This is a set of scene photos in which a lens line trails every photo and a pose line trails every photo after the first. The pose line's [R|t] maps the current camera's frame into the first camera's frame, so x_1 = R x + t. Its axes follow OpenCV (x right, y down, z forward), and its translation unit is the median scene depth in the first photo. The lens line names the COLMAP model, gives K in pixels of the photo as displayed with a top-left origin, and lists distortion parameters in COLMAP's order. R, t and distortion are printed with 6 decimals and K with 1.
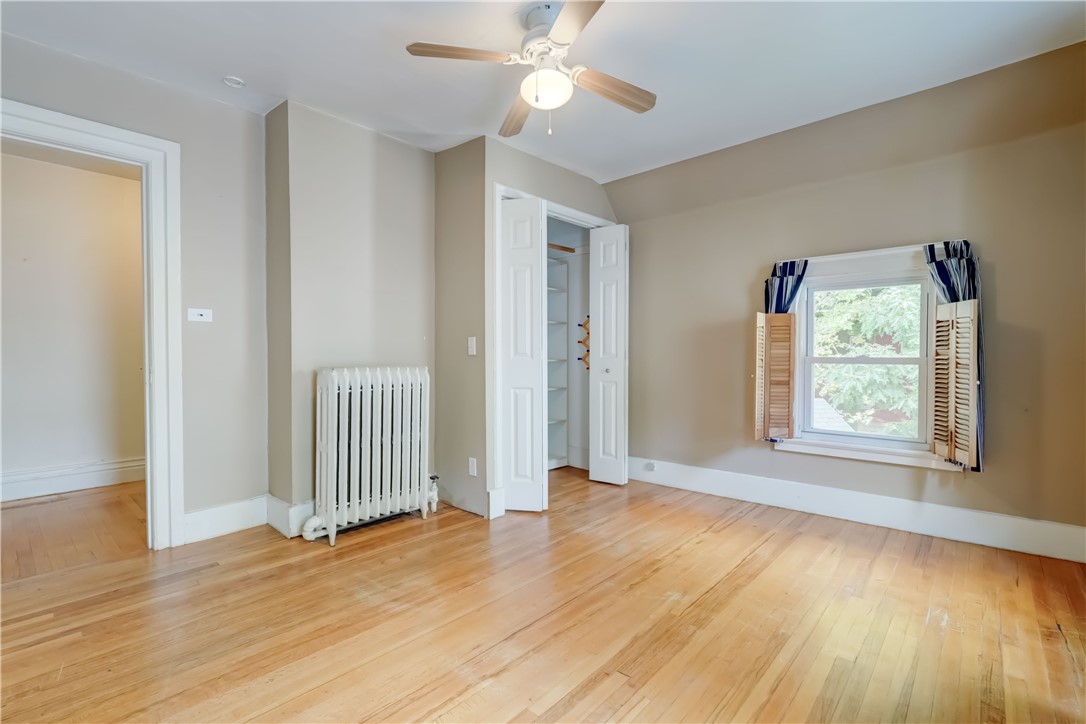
lens RADIAL K [[512.2, 0, 530.0], [0, 512.2, 350.2], [0, 0, 1]] dist [-0.000199, 0.001151]
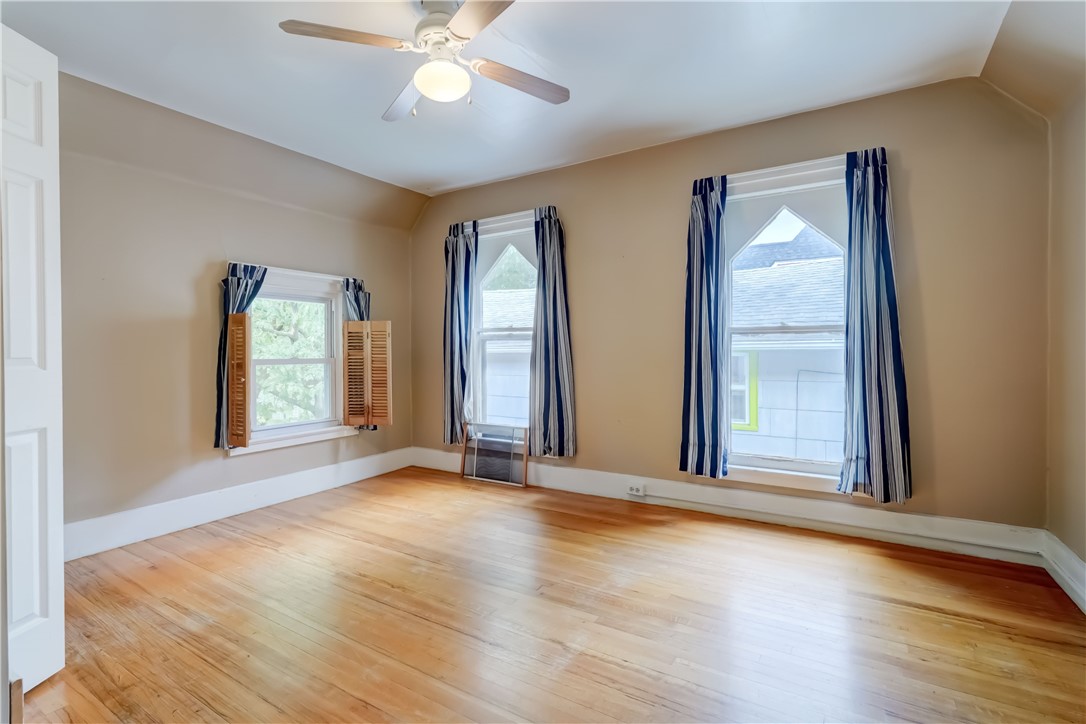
lens RADIAL K [[512.2, 0, 530.0], [0, 512.2, 350.2], [0, 0, 1]] dist [-0.000199, 0.001151]
pose [[-0.190458, 0.004469, 0.981685, -0.691758], [0.005714, 0.999978, -0.003443, 0.000853], [-0.981679, 0.004954, -0.190479, 0.765187]]
